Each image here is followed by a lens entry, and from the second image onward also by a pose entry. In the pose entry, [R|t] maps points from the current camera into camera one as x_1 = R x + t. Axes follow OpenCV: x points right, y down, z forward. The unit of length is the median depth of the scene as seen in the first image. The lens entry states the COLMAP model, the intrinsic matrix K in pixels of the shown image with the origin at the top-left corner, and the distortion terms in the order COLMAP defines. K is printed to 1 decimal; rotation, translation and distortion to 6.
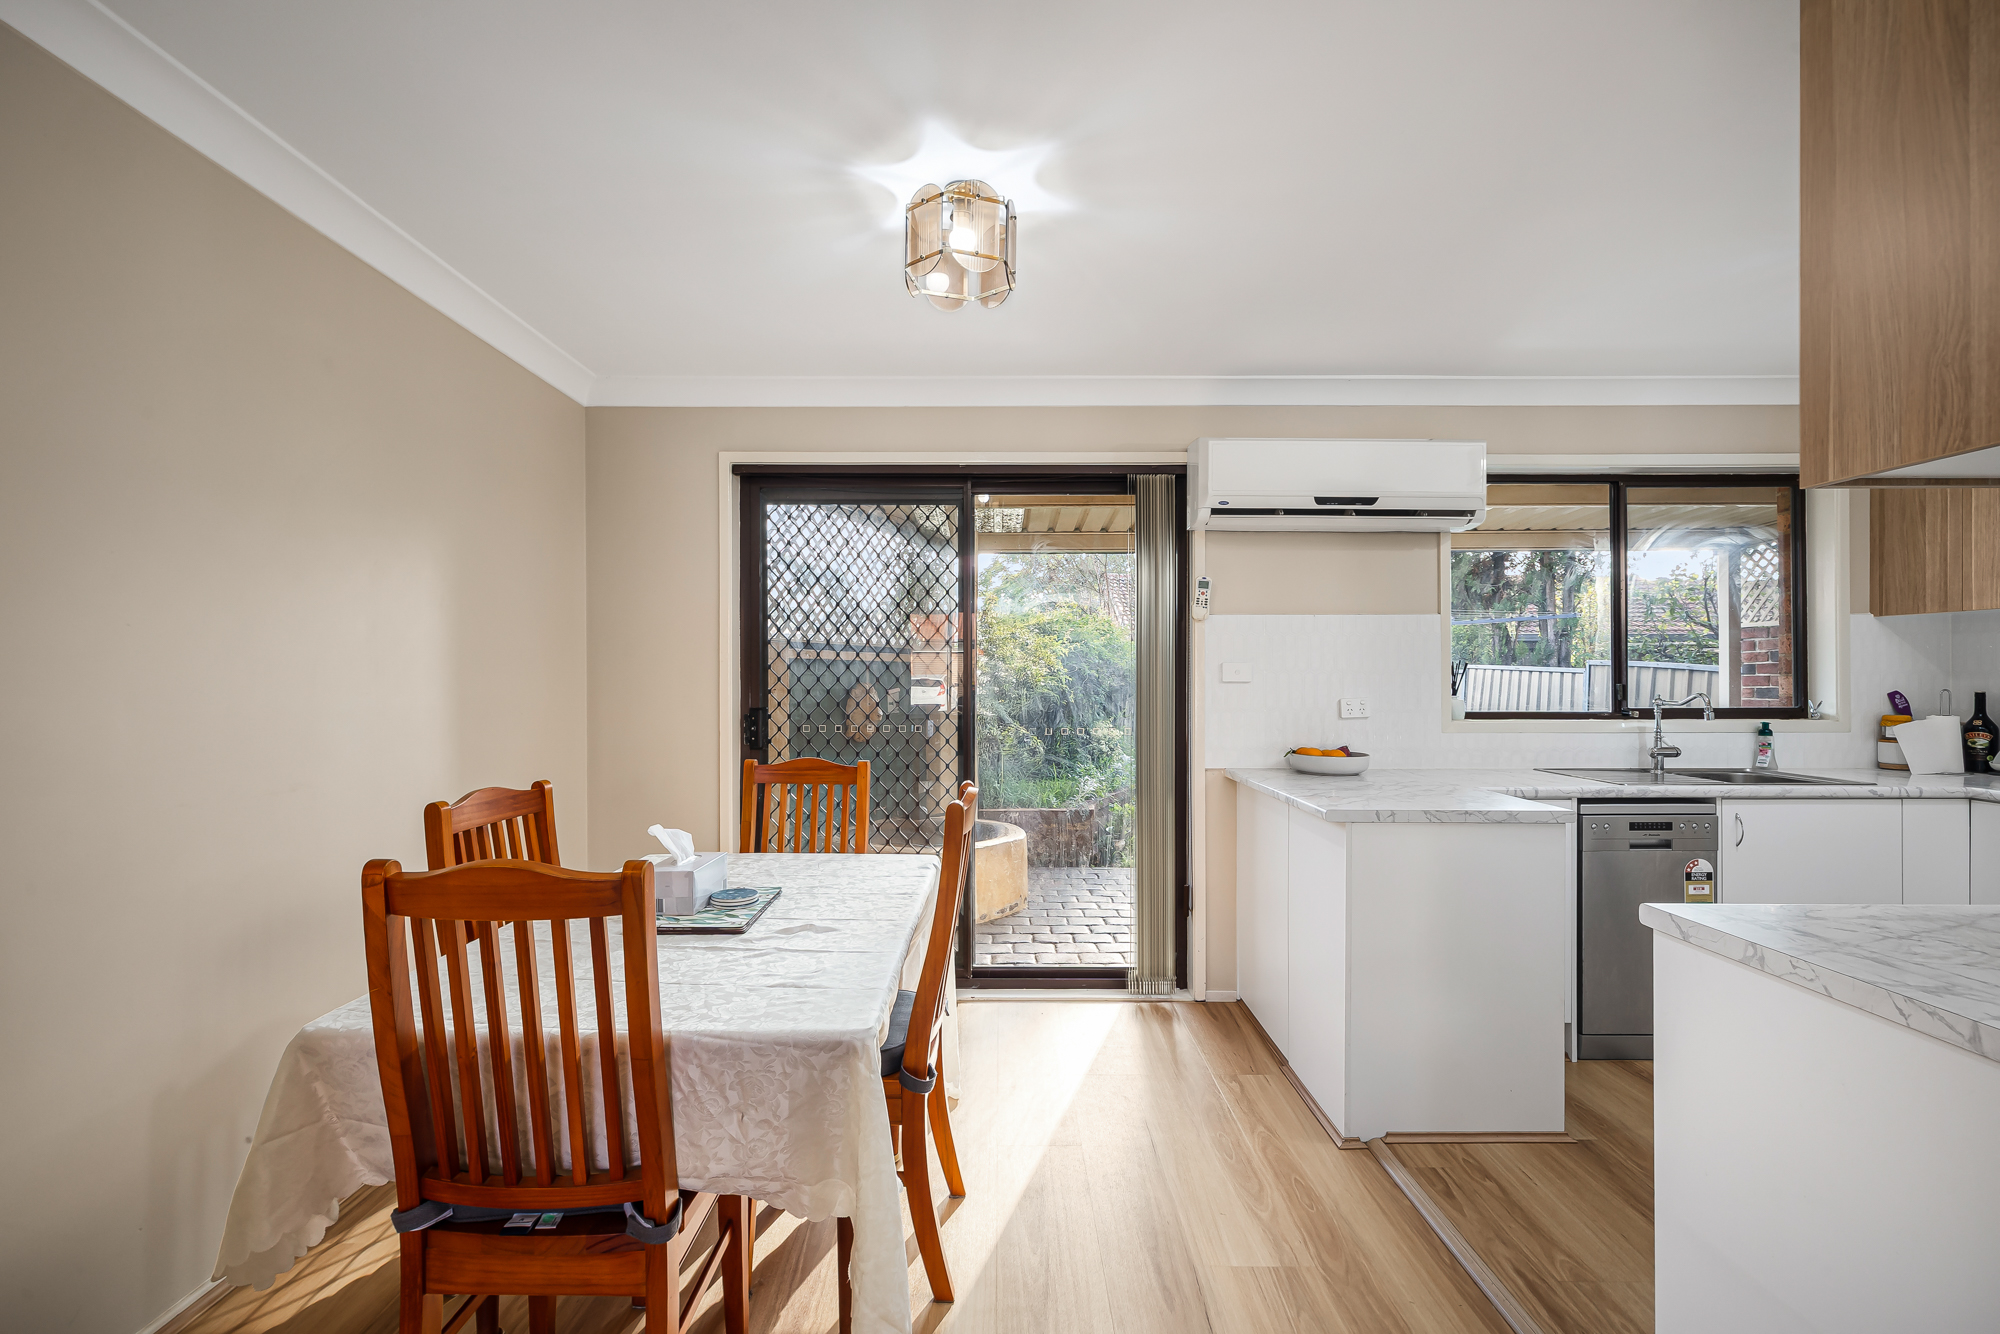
lens RADIAL K [[876.4, 0, 1011.1], [0, 876.4, 677.2], [0, 0, 1]] dist [0.004289, -0.000267]
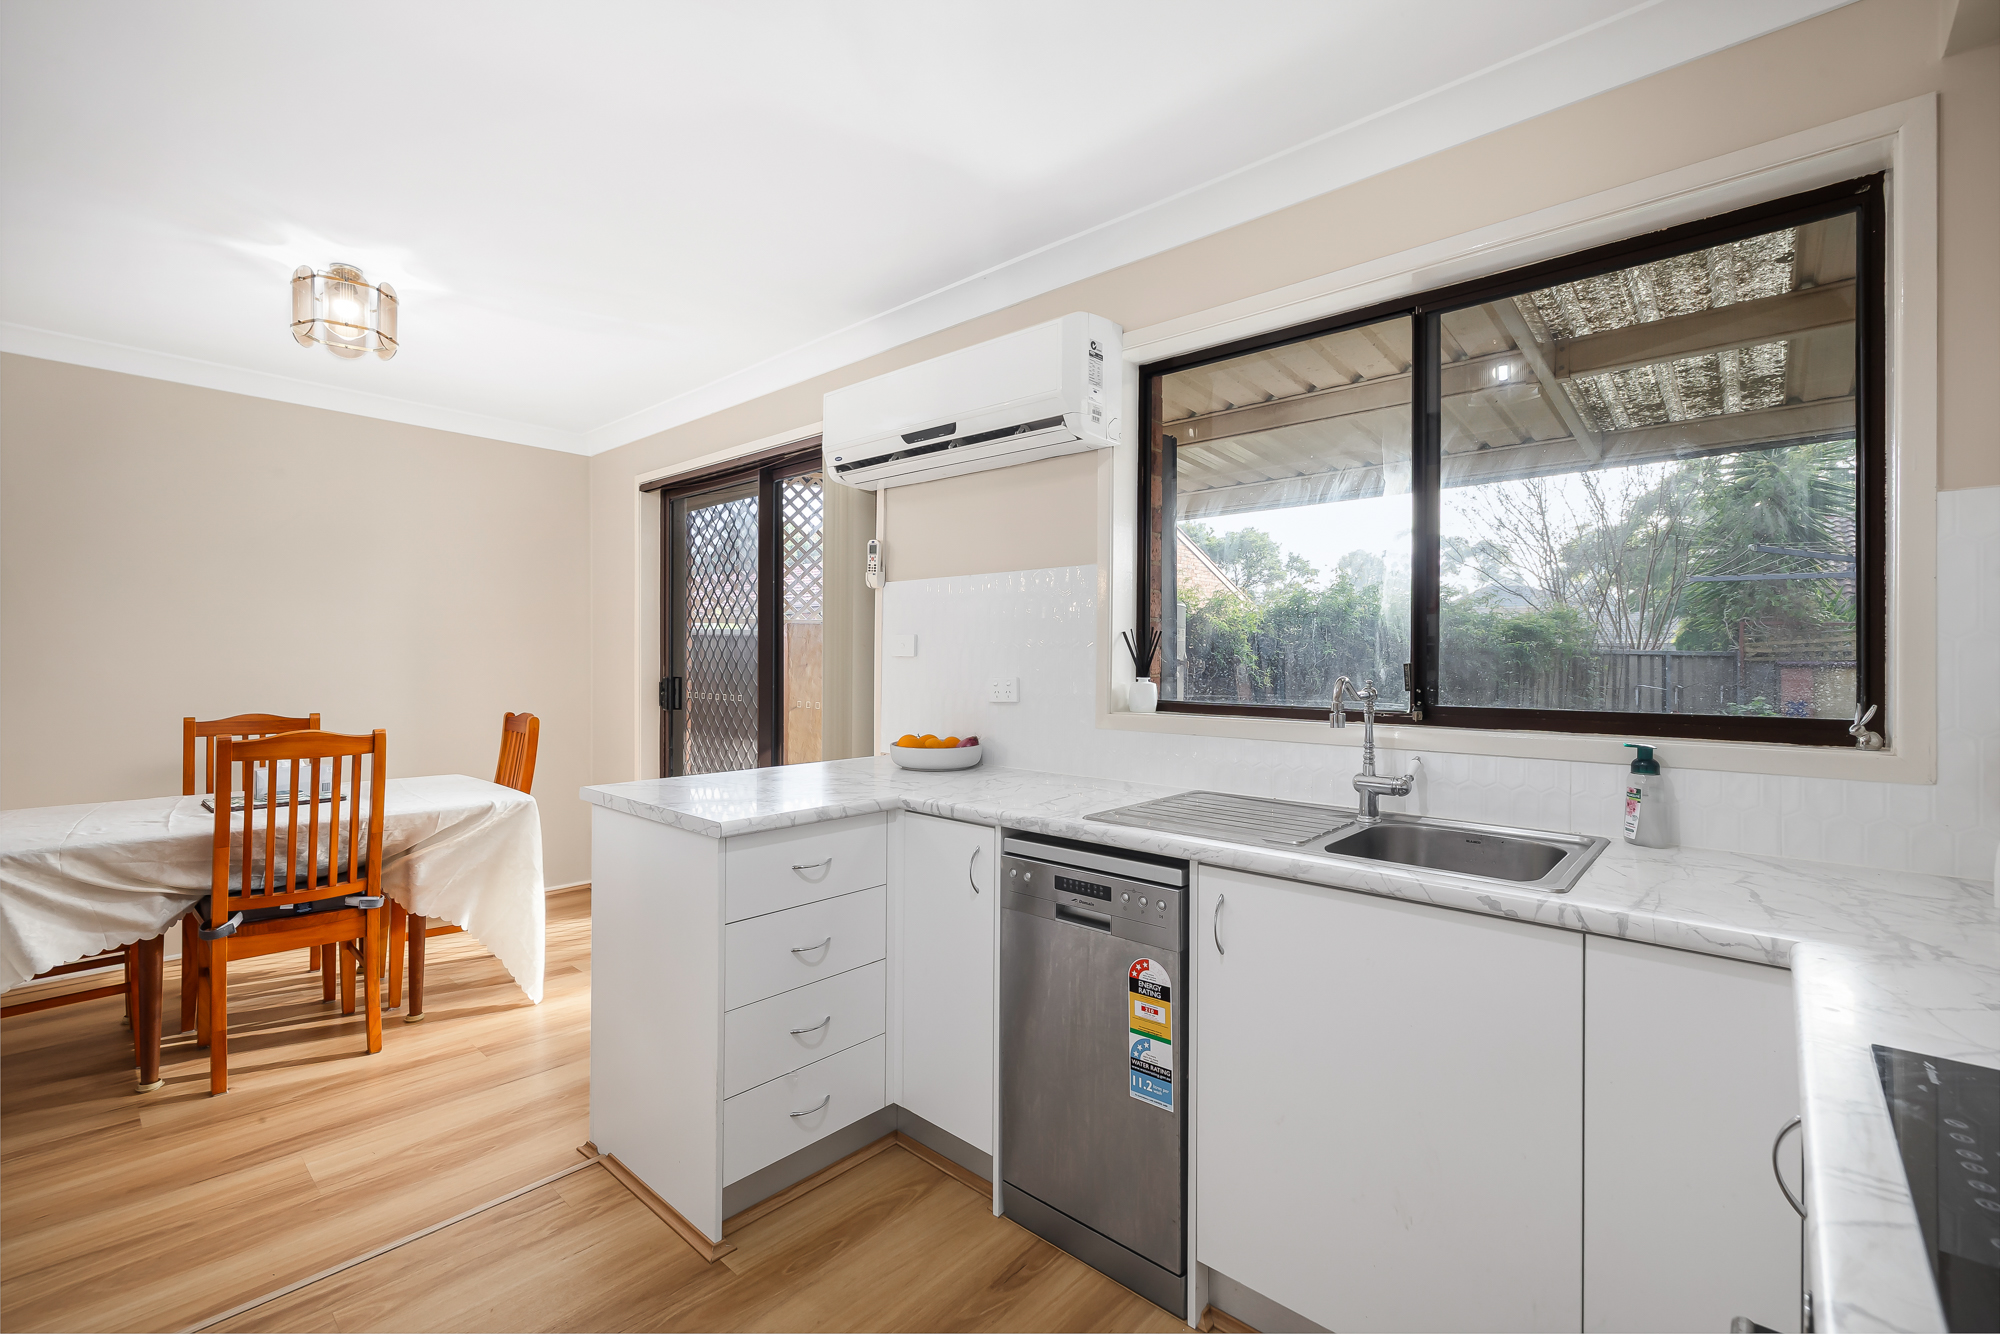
lens RADIAL K [[876.4, 0, 1012.0], [0, 876.4, 657.1], [0, 0, 1]] dist [0.004289, -0.000267]
pose [[0.738186, 0.002825, -0.674591, 0.983407], [-0.004488, 0.999990, -0.000723, 0.006372], [0.674582, 0.003561, 0.738191, 0.451344]]
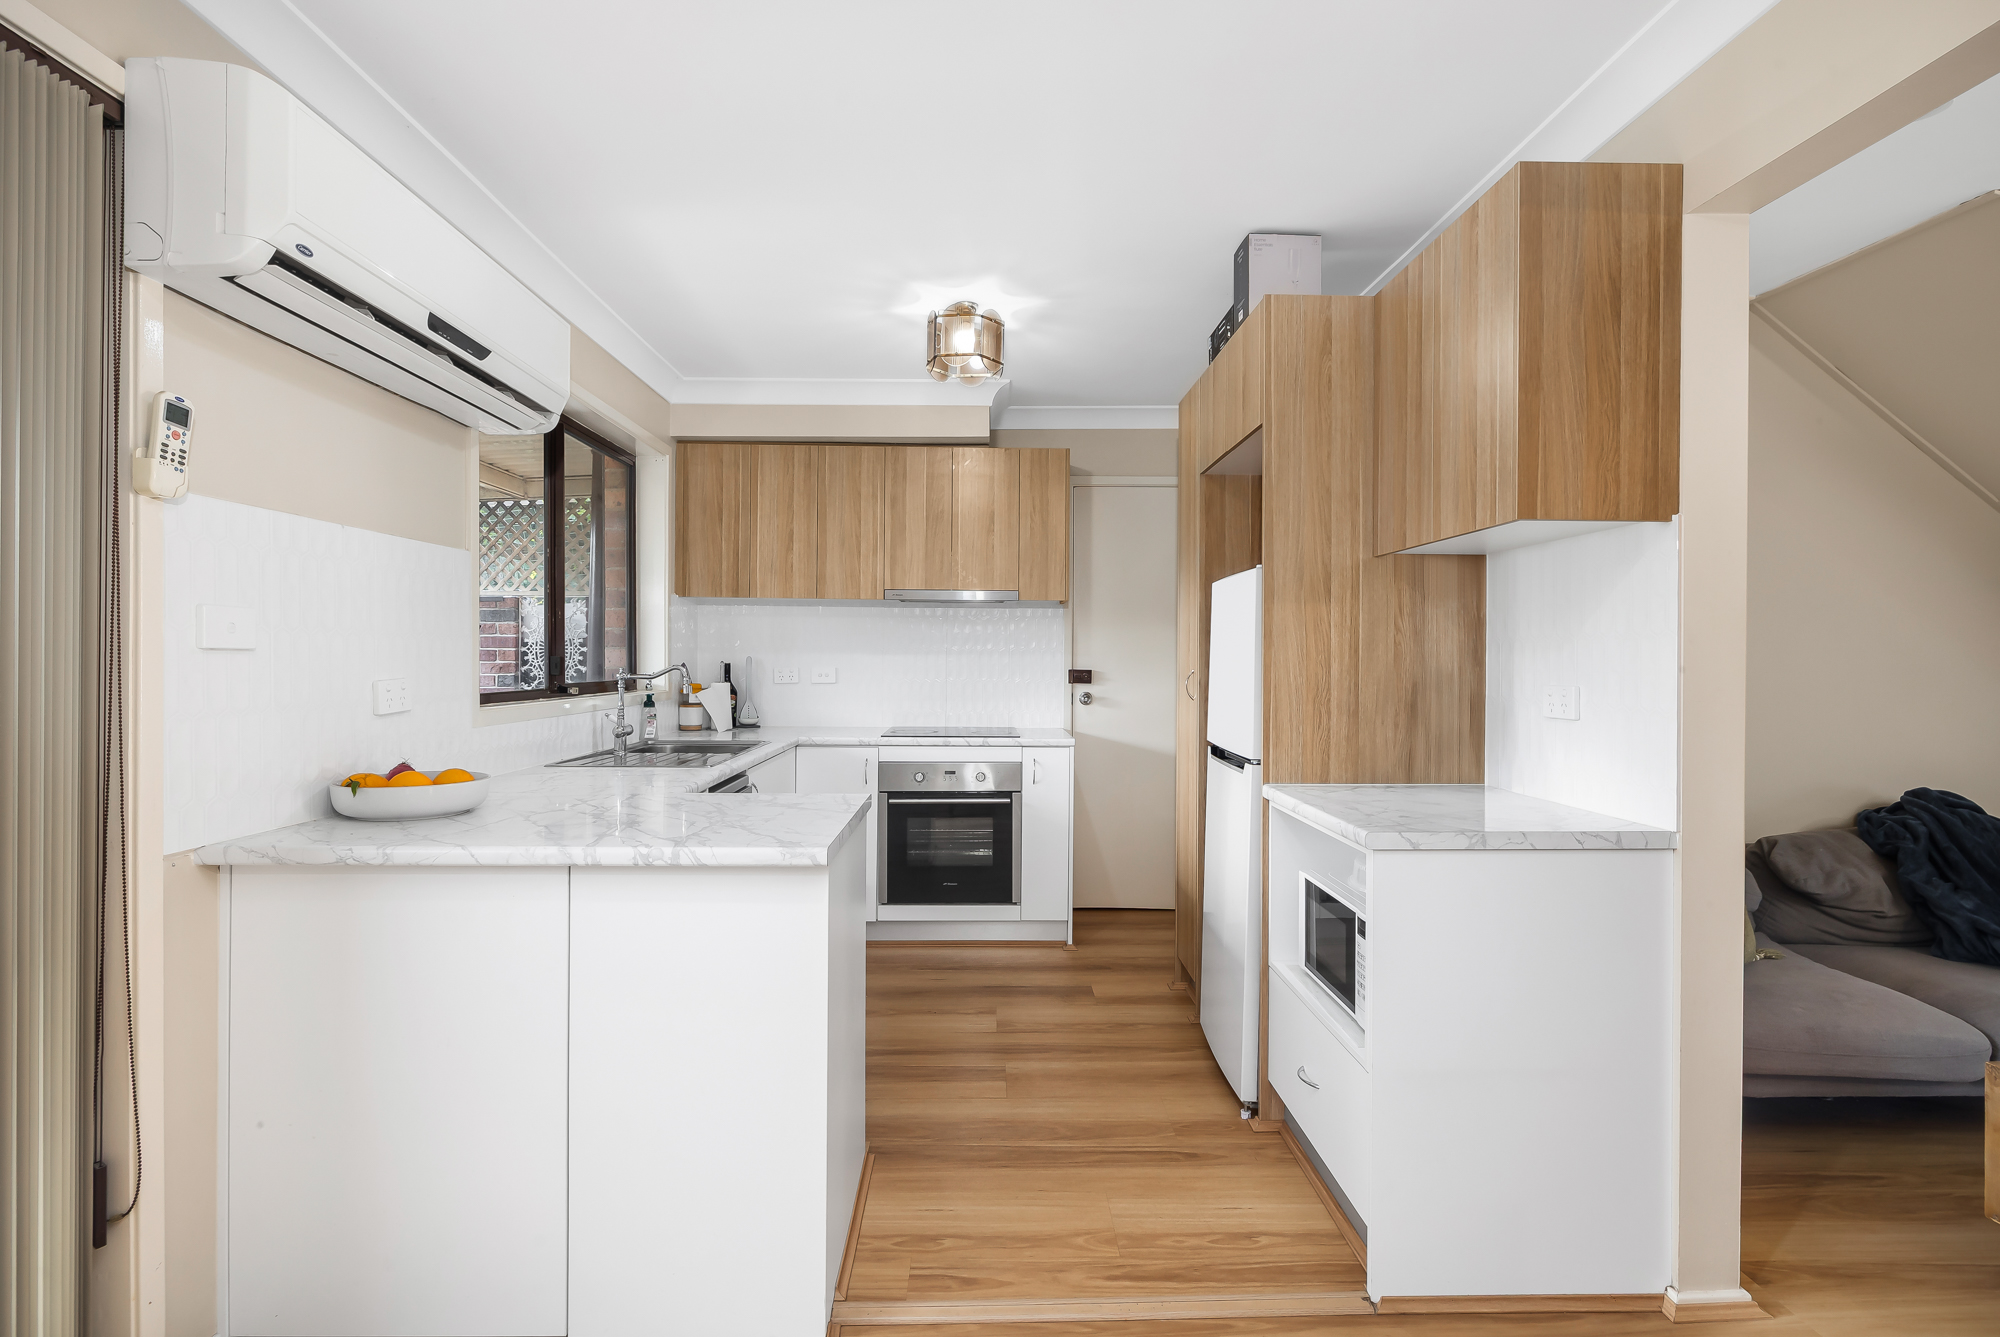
lens RADIAL K [[927.3, 0, 989.2], [0, 927.3, 667.1], [0, 0, 1]] dist [-0.002294, -0.000181]
pose [[-0.004282, -0.010404, 0.999937, -0.231297], [-0.003523, 0.999940, 0.010389, 0.008178], [-0.999985, -0.003478, -0.004319, 0.649907]]
